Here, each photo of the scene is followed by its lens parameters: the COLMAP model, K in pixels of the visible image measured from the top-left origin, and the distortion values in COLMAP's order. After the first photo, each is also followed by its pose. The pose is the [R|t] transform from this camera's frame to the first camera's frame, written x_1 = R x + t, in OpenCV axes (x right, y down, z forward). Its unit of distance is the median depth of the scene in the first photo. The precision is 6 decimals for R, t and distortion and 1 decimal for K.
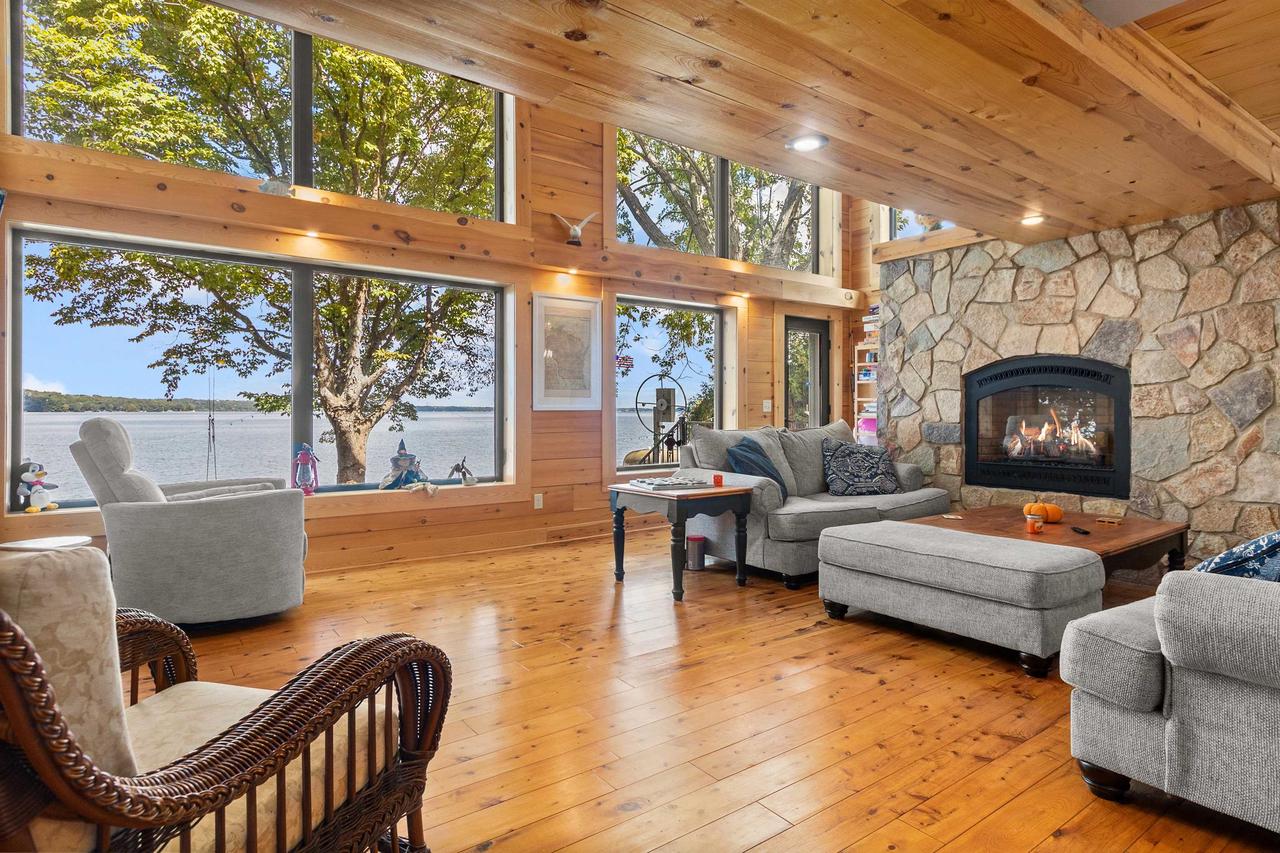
lens RADIAL K [[686.3, 0, 638.1], [0, 686.3, 421.1], [0, 0, 1]] dist [-0.002050, 0.000024]
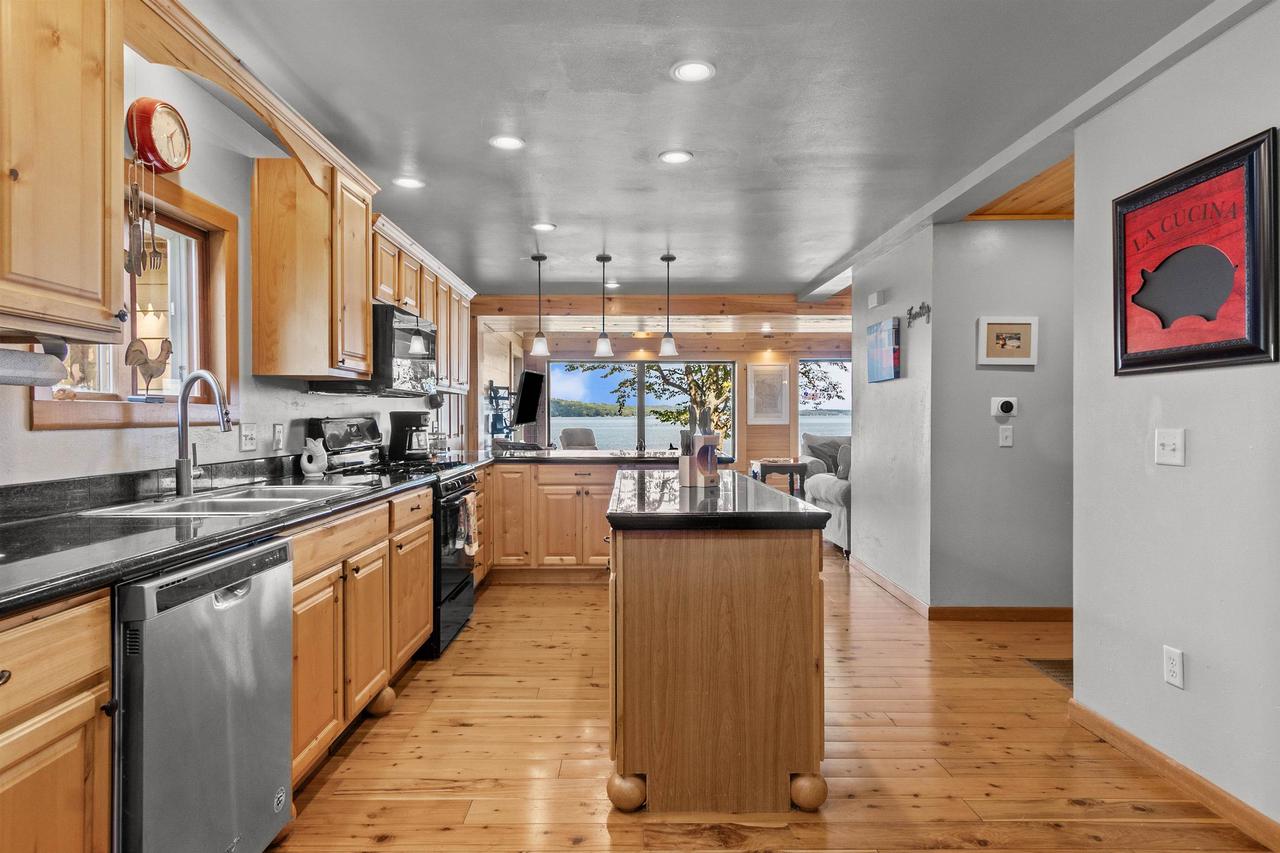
lens RADIAL K [[686.3, 0, 635.2], [0, 686.3, 421.2], [0, 0, 1]] dist [-0.002050, 0.000024]
pose [[0.816814, 0.004207, -0.576886, 0.312573], [-0.010287, 0.999921, -0.007274, -0.003221], [0.576809, 0.011876, 0.816793, -0.337780]]
